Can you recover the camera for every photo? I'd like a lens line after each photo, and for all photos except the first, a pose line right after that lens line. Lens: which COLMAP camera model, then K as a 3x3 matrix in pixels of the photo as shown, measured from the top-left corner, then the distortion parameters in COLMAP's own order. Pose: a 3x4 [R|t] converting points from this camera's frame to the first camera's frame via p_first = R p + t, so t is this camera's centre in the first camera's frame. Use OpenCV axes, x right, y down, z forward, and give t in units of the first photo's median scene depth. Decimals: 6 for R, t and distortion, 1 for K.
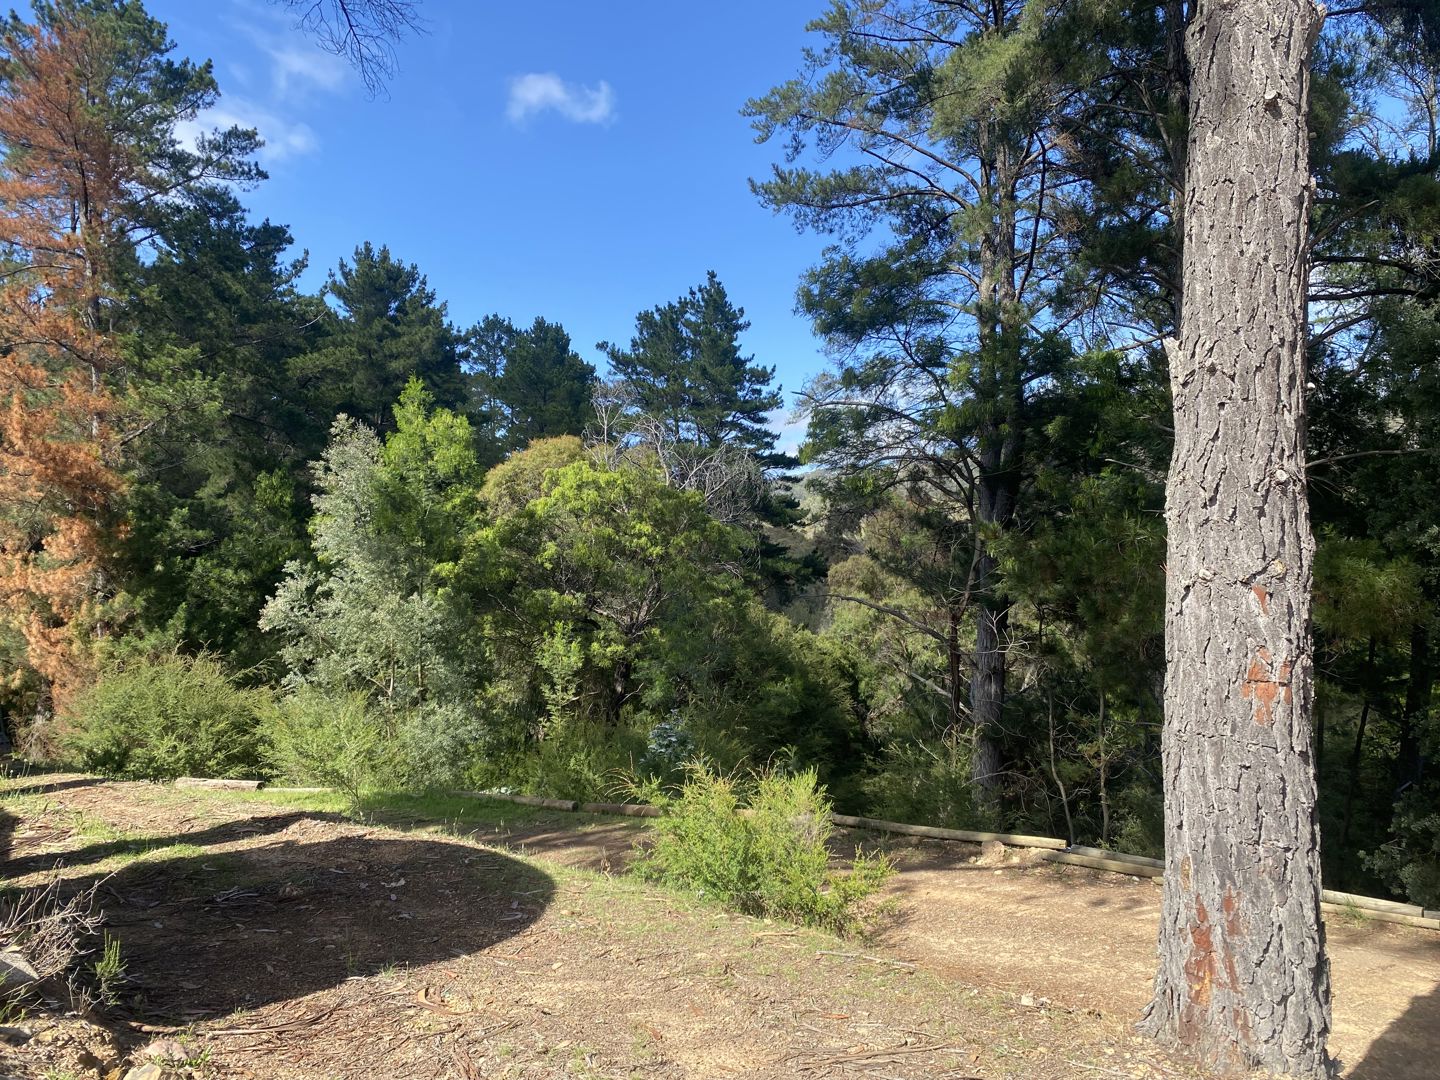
lens RADIAL K [[1110.0, 0, 715.4], [0, 1110.0, 530.7], [0, 0, 1]] dist [0.053460, -0.041565]
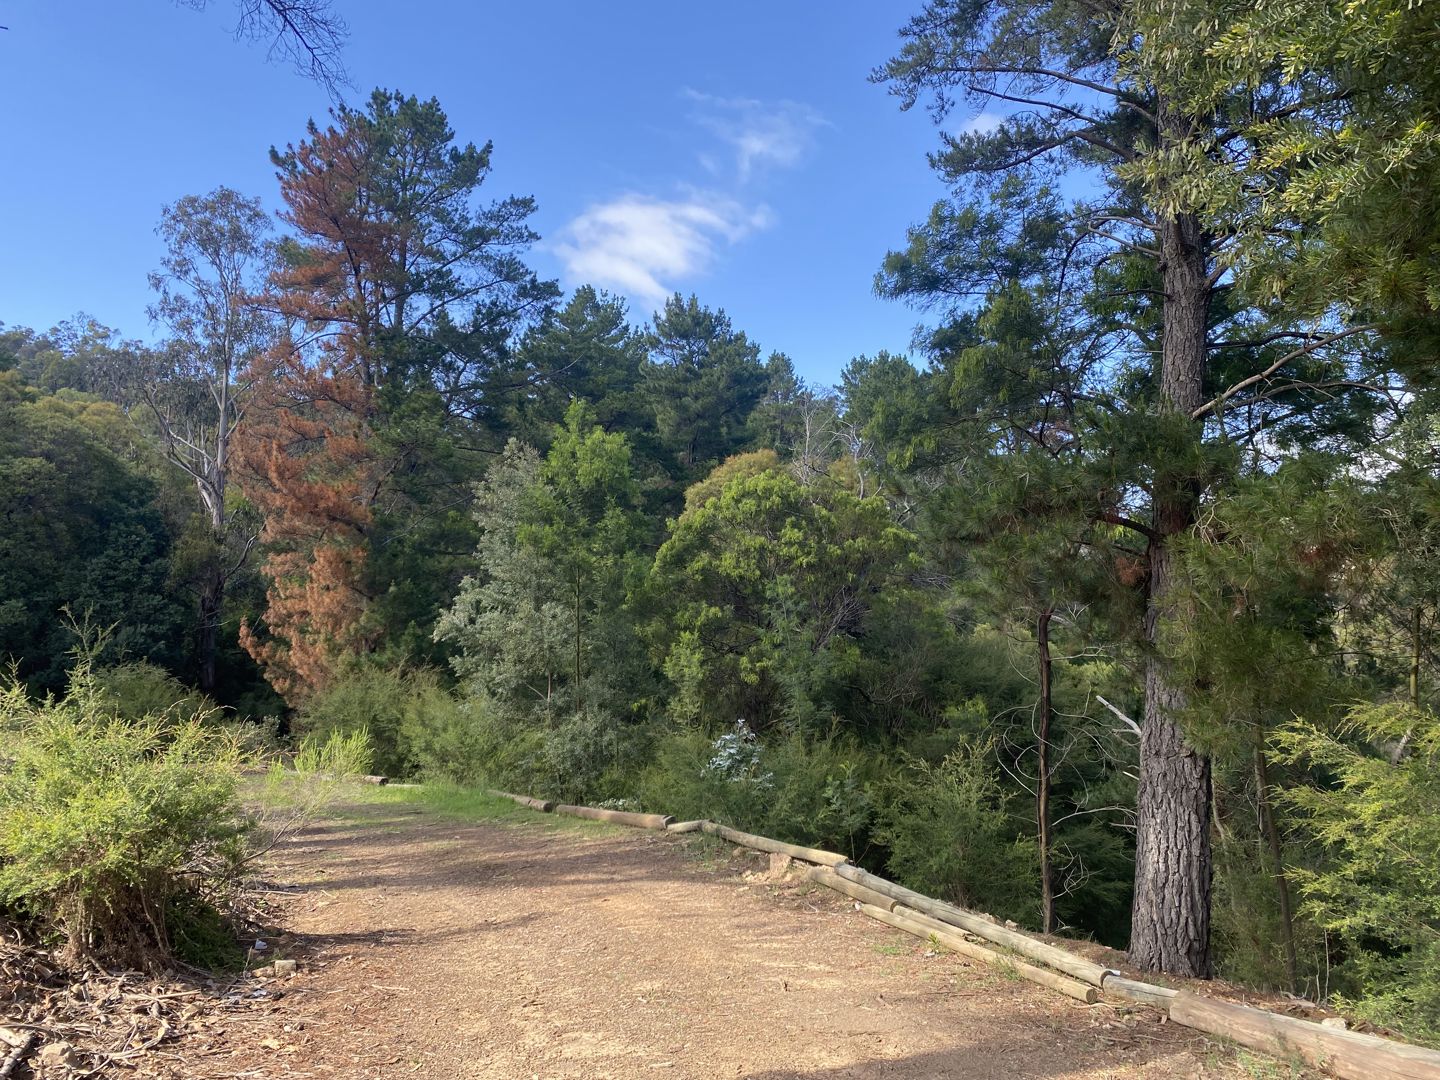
lens RADIAL K [[1110.0, 0, 721.6], [0, 1110.0, 539.1], [0, 0, 1]] dist [0.053460, -0.041565]
pose [[0.920417, -0.037063, -0.389176, 0.181923], [0.021774, 0.998811, -0.043624, 0.029943], [0.390330, 0.031679, 0.920130, 0.081901]]
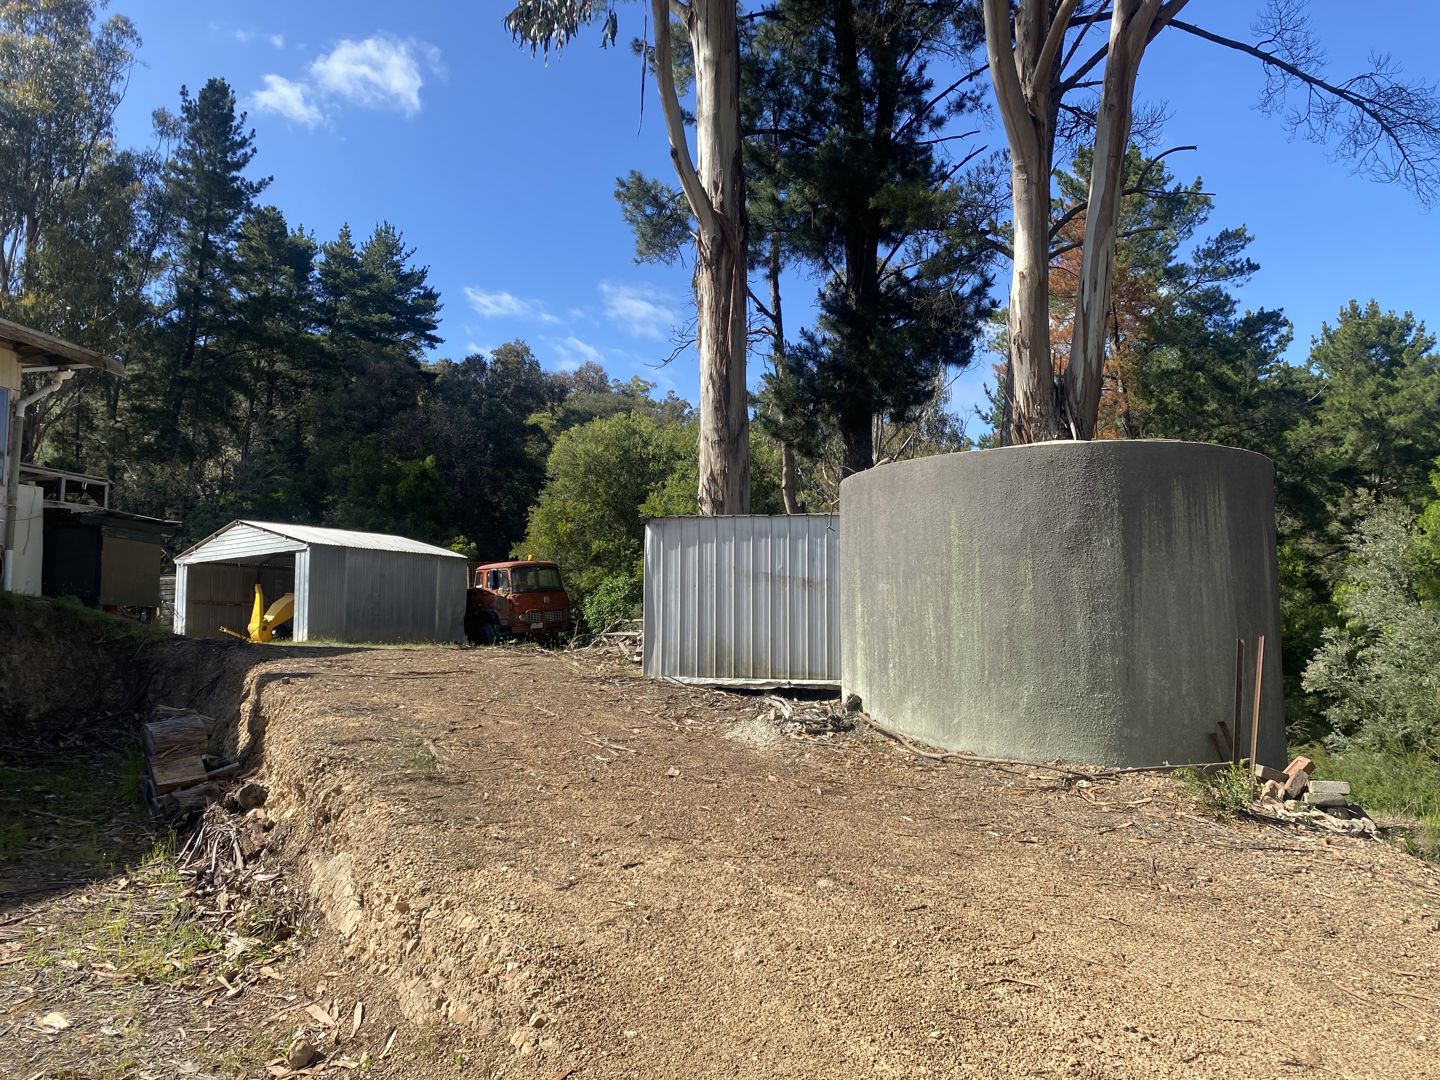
lens RADIAL K [[1110.0, 0, 714.6], [0, 1110.0, 550.4], [0, 0, 1]] dist [0.053460, -0.041565]
pose [[0.691504, -0.060638, -0.719823, -0.003377], [0.029436, 0.998008, -0.055795, -0.002629], [0.721773, 0.017393, 0.691912, -0.112453]]
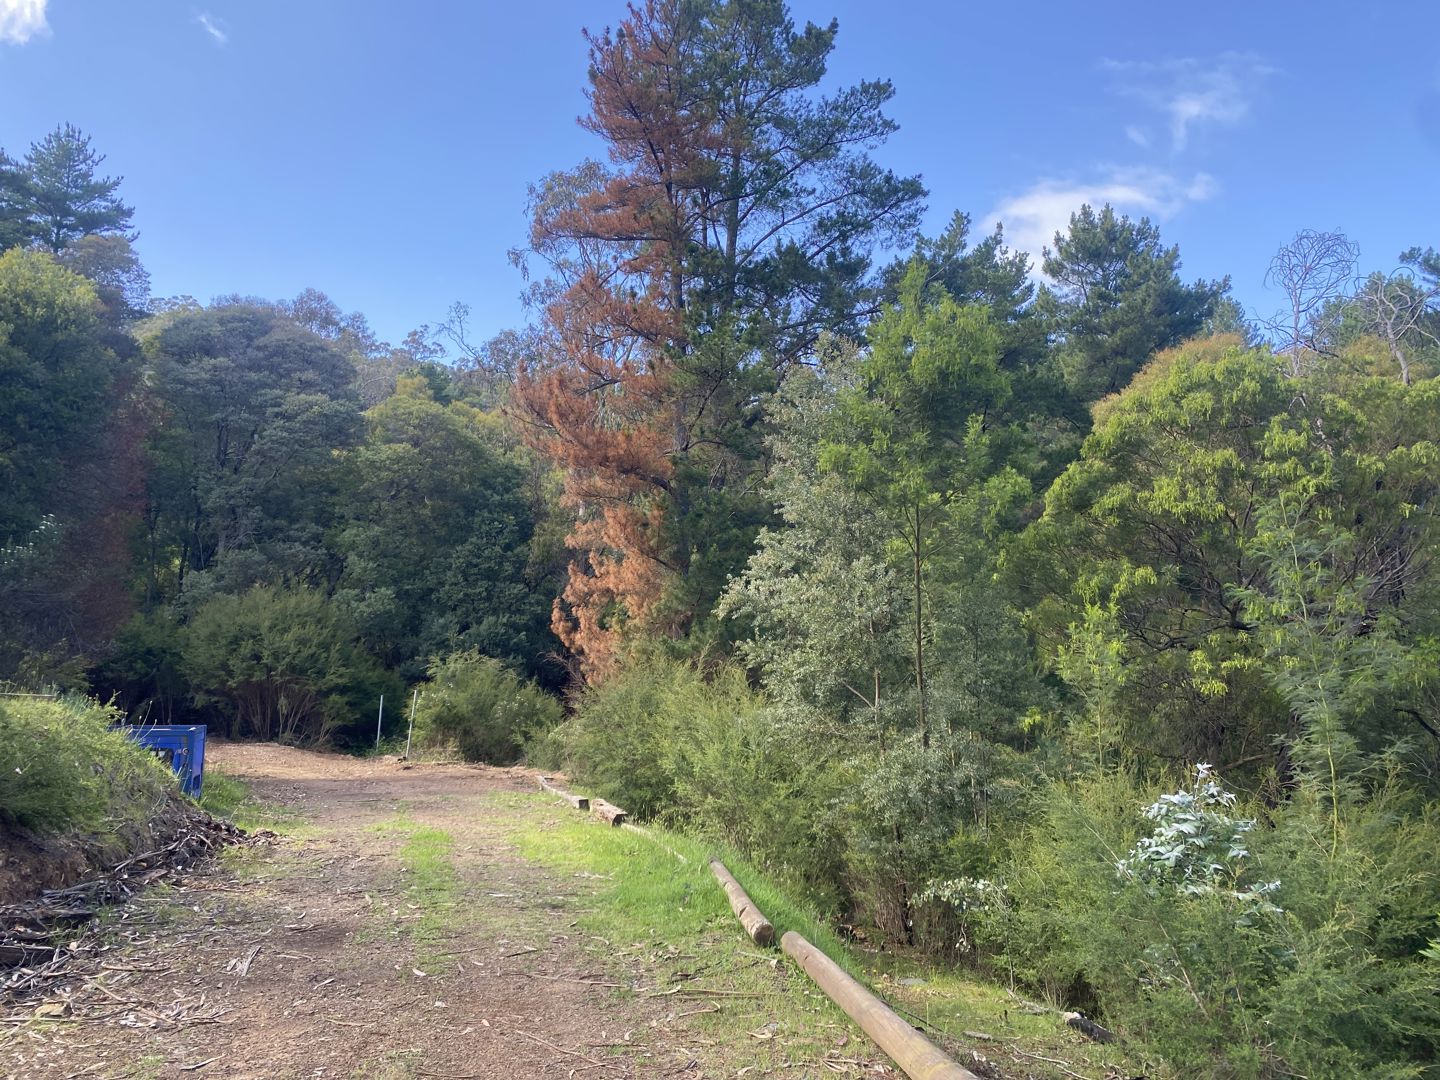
lens RADIAL K [[1110.0, 0, 702.9], [0, 1110.0, 521.7], [0, 0, 1]] dist [0.053460, -0.041565]
pose [[0.705626, -0.067493, -0.705363, 0.087170], [0.017807, 0.996828, -0.077568, 0.055230], [0.708361, 0.042173, 0.704589, 0.306605]]
